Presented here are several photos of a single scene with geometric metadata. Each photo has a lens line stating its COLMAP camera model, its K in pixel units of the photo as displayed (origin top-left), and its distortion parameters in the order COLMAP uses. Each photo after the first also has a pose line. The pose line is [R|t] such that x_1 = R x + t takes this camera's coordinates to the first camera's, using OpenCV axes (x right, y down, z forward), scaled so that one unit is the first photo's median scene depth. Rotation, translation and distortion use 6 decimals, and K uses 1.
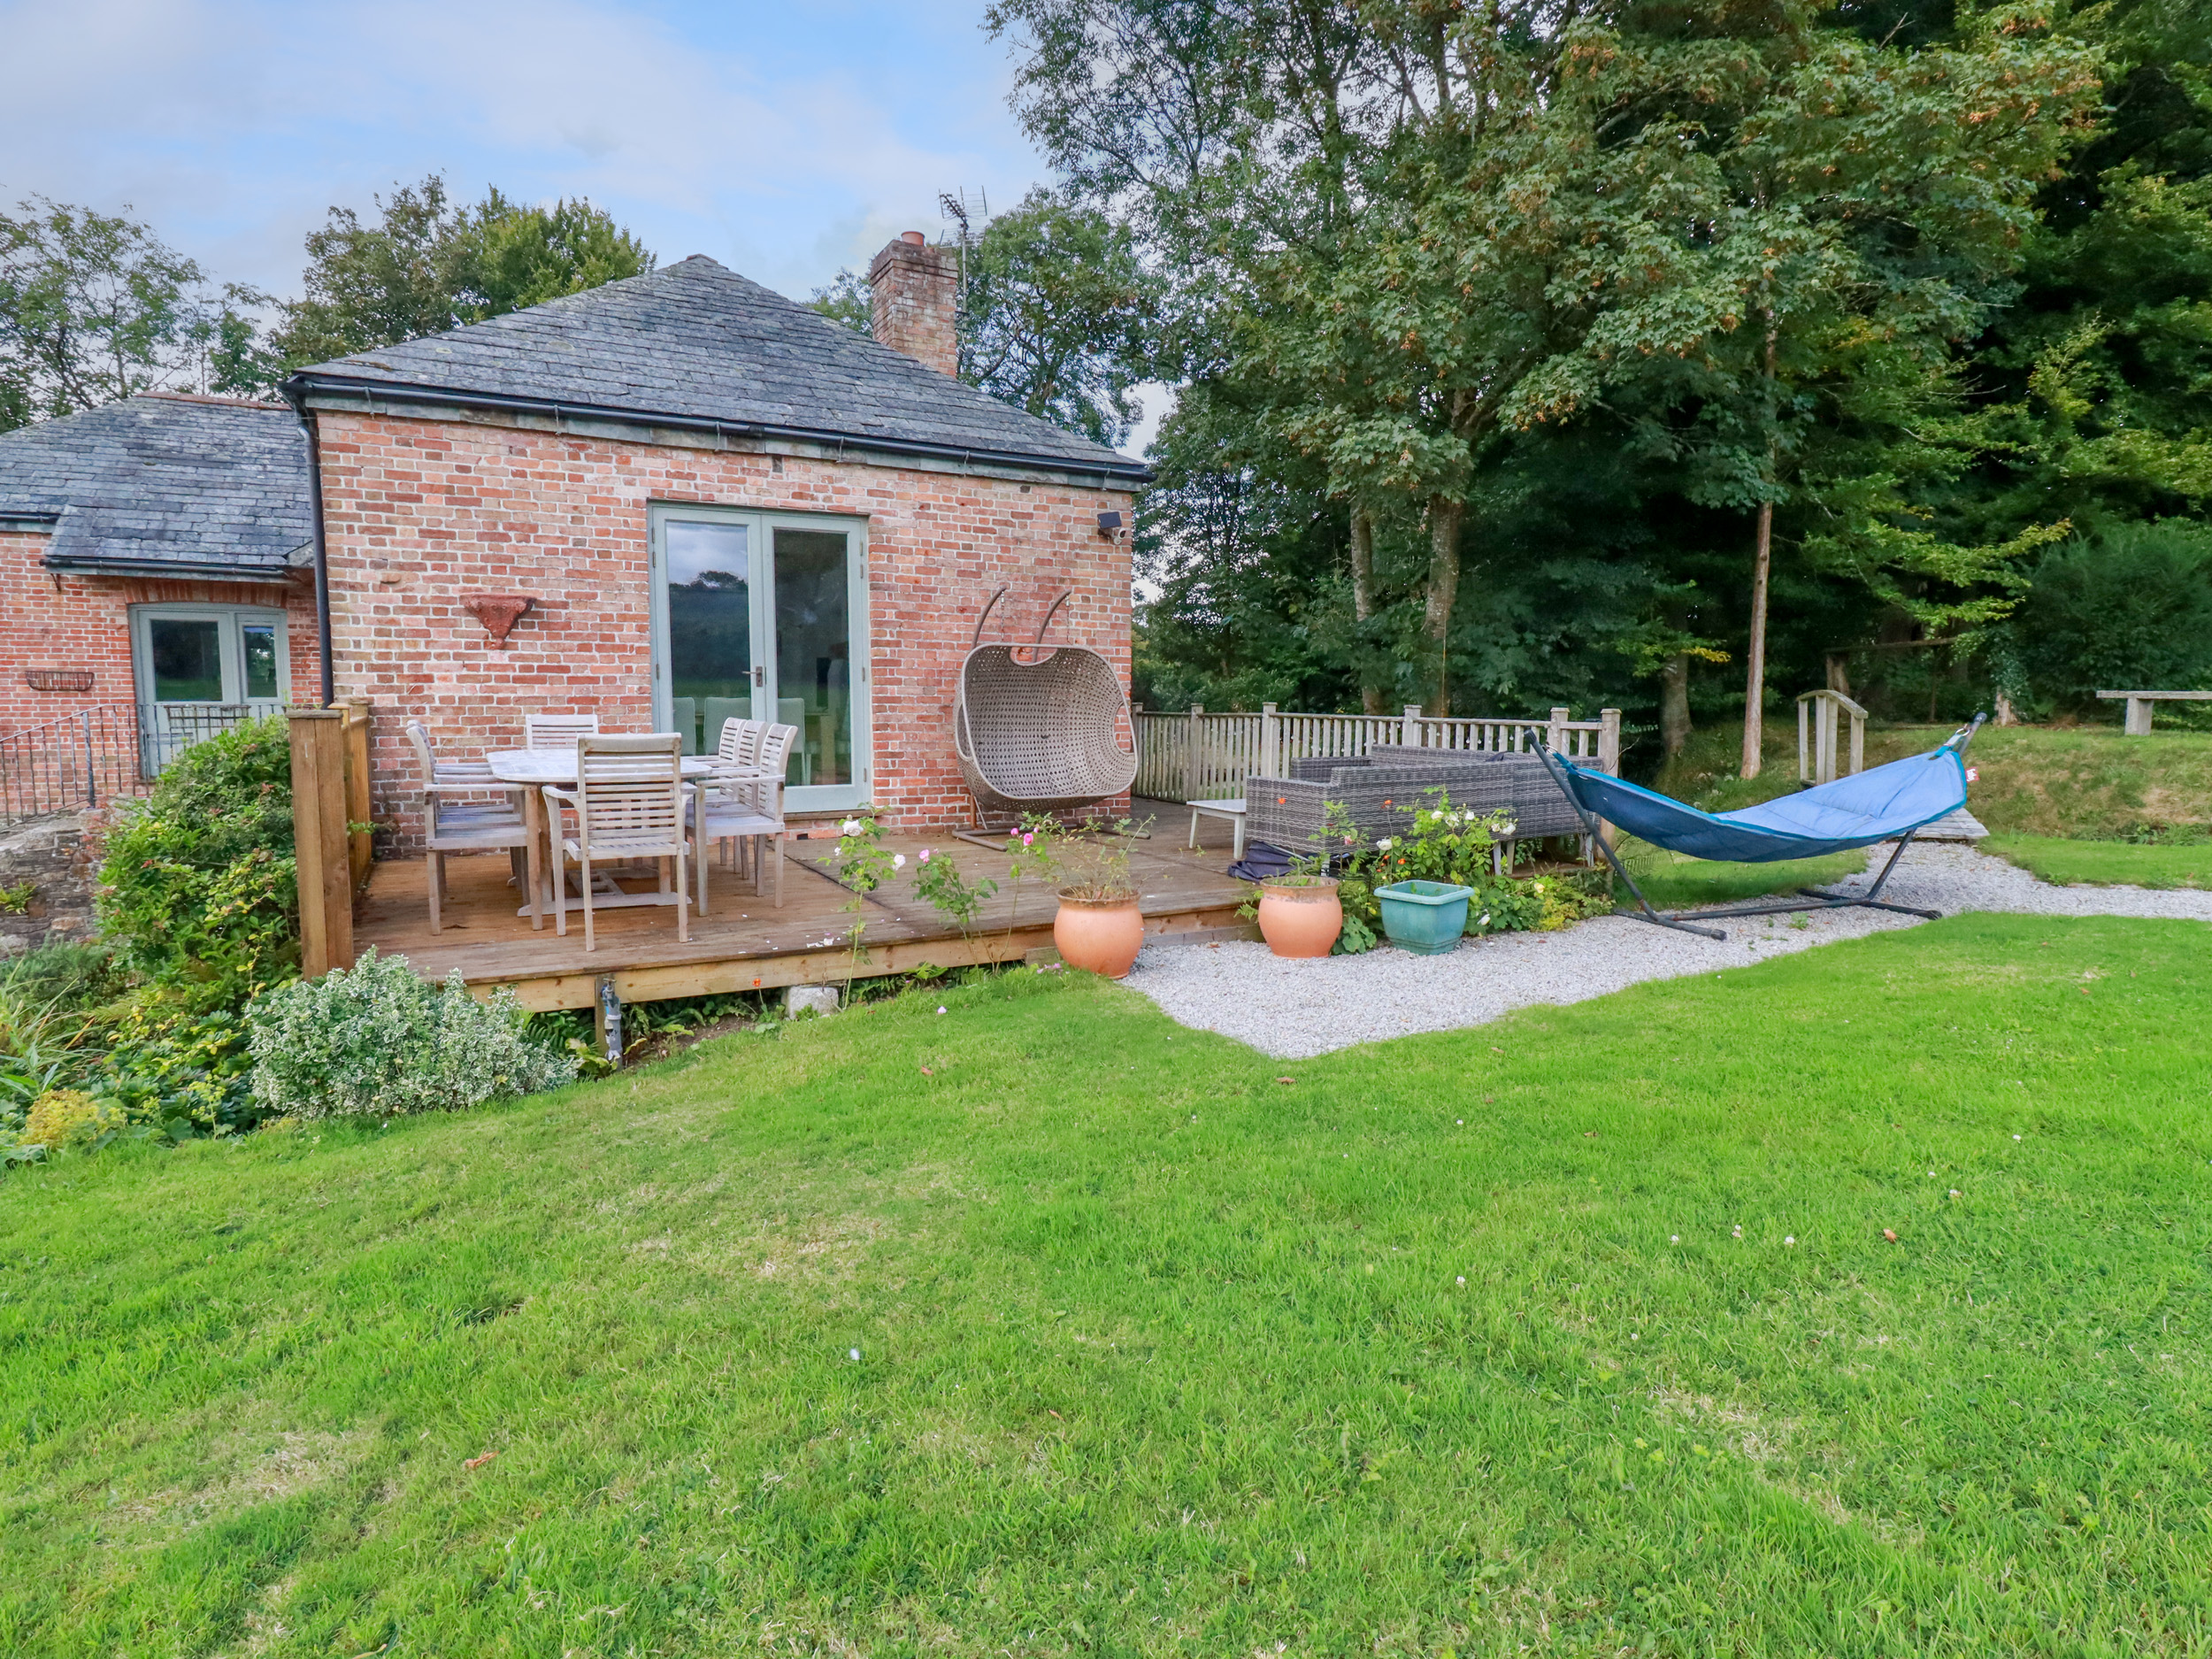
lens RADIAL K [[1207.3, 0, 1105.4], [0, 1207.3, 837.8], [0, 0, 1]] dist [-0.009341, -0.003513]
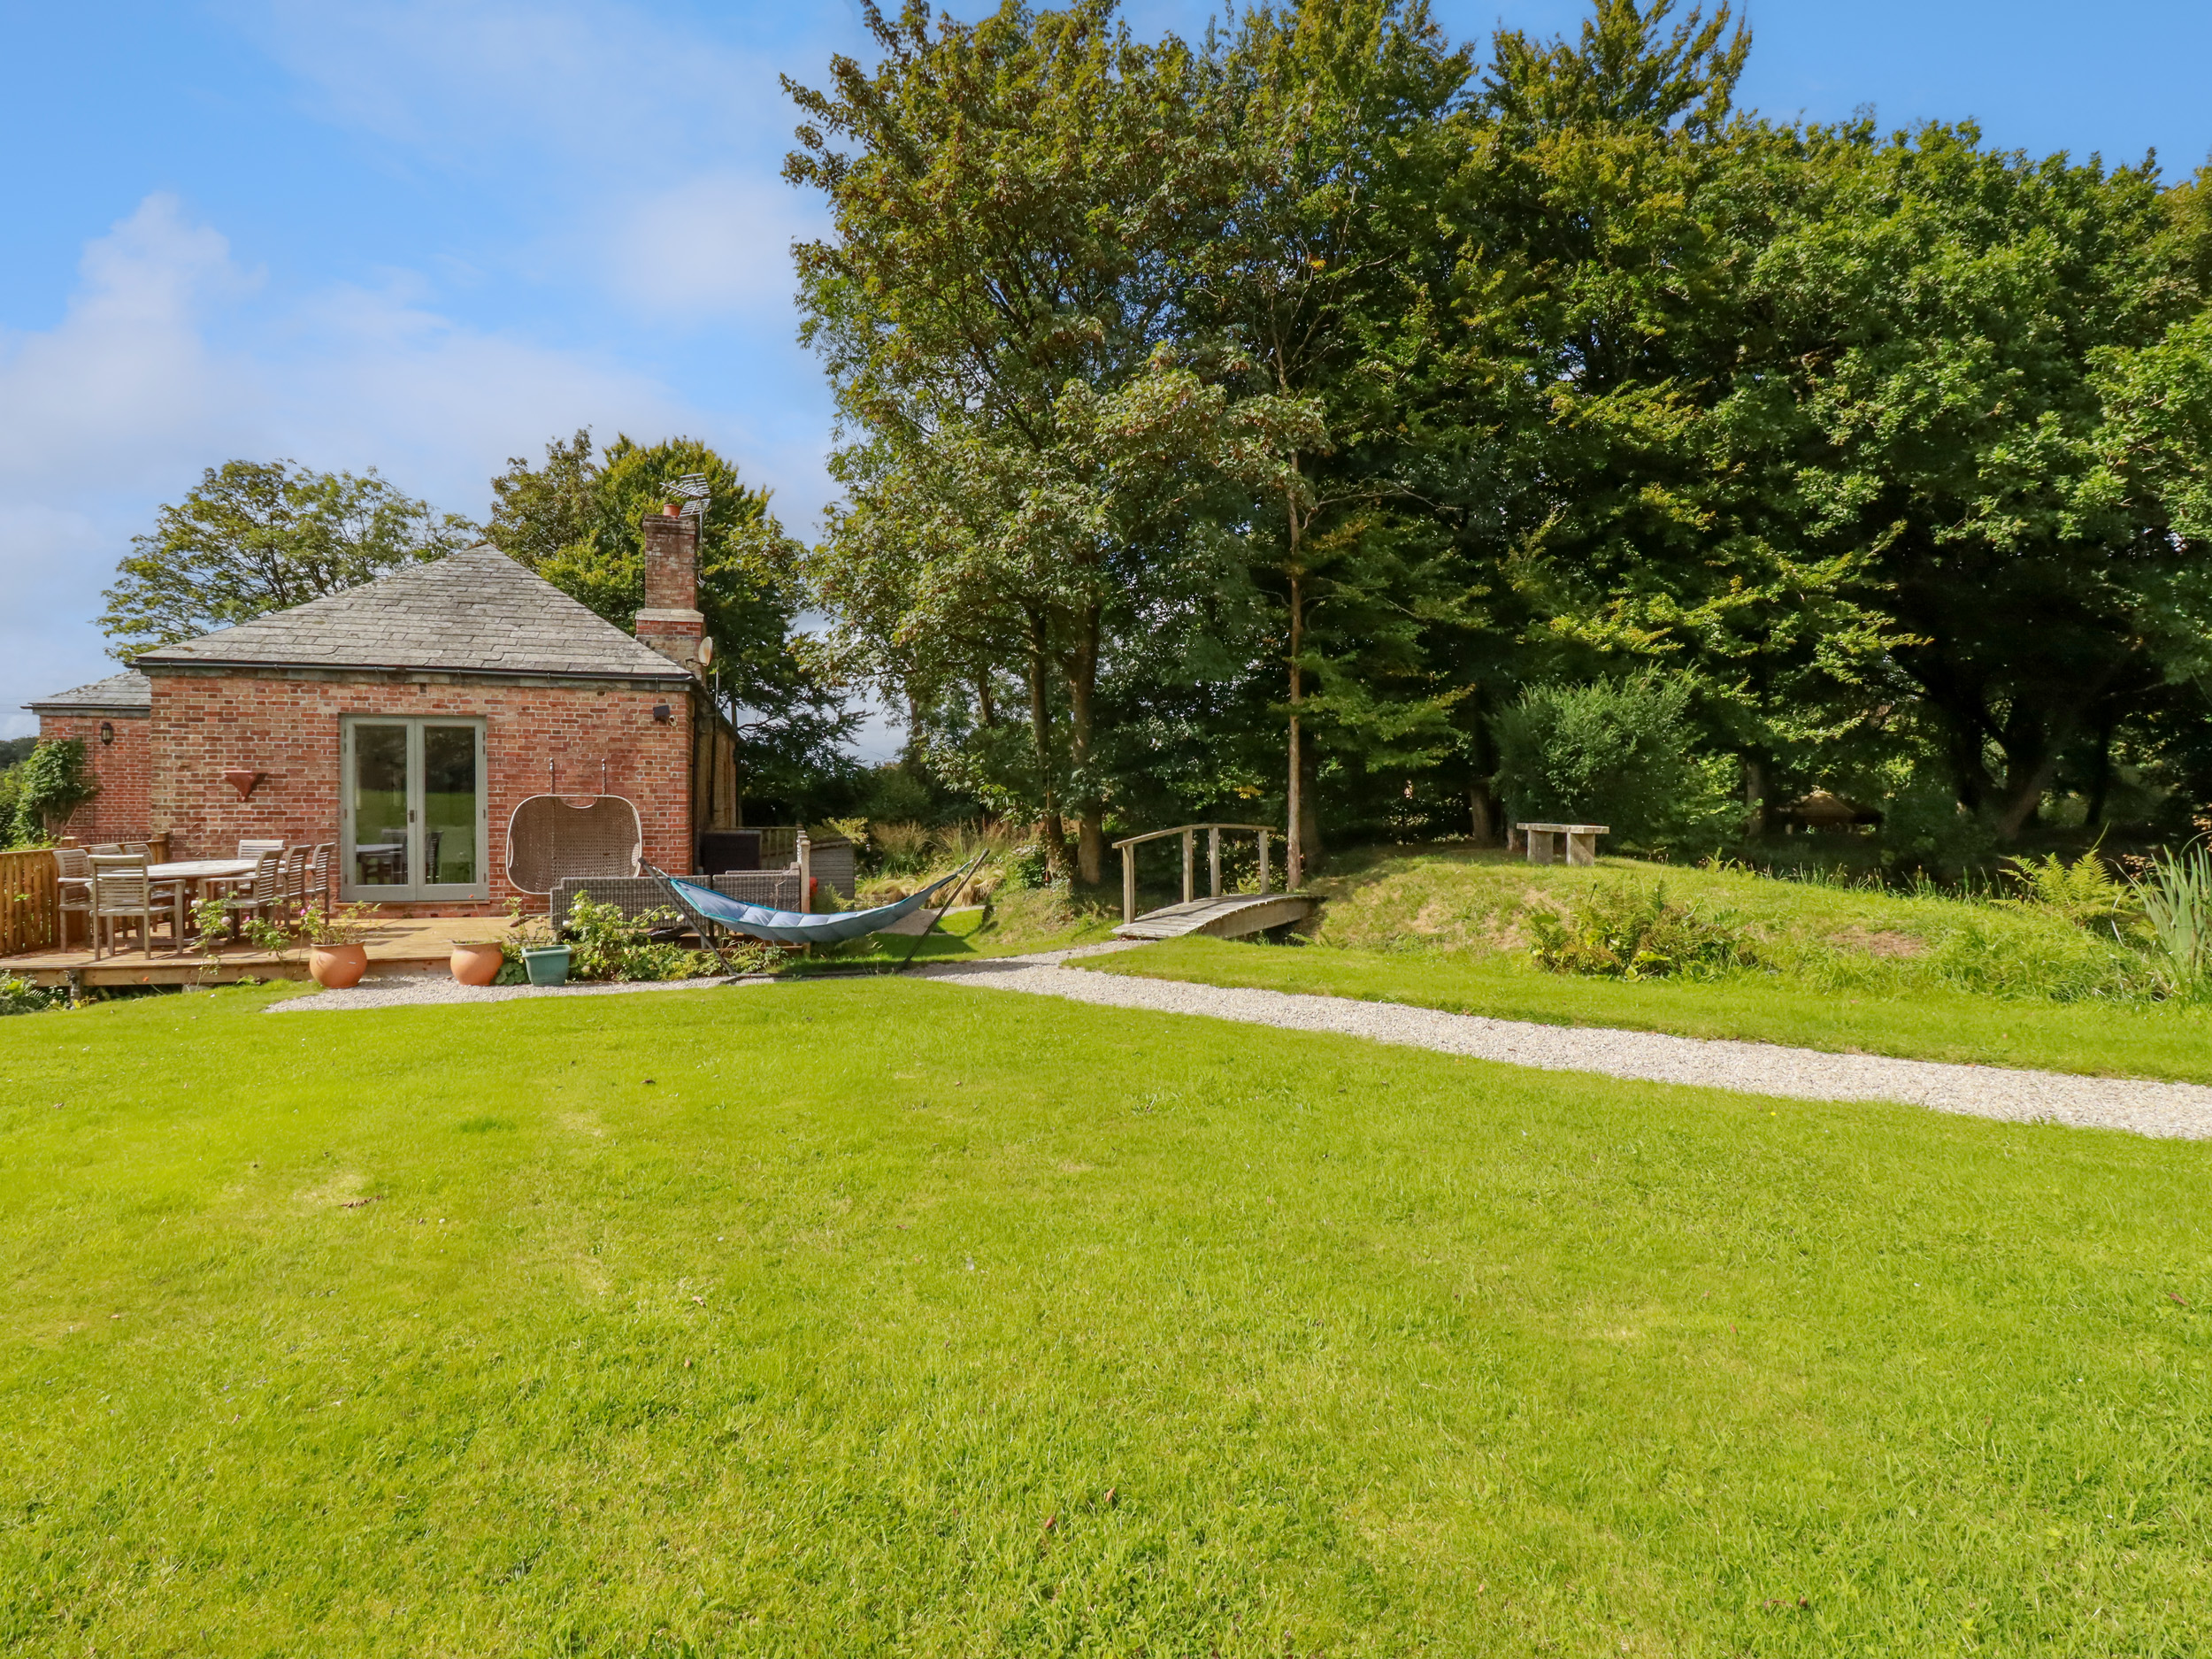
lens RADIAL K [[1207.3, 0, 1108.2], [0, 1207.3, 825.6], [0, 0, 1]] dist [-0.009341, -0.003513]
pose [[0.973499, -0.000704, -0.228689, 0.971433], [-0.023522, 0.994383, -0.103190, 0.023346], [0.227477, 0.105835, 0.968015, -0.344045]]
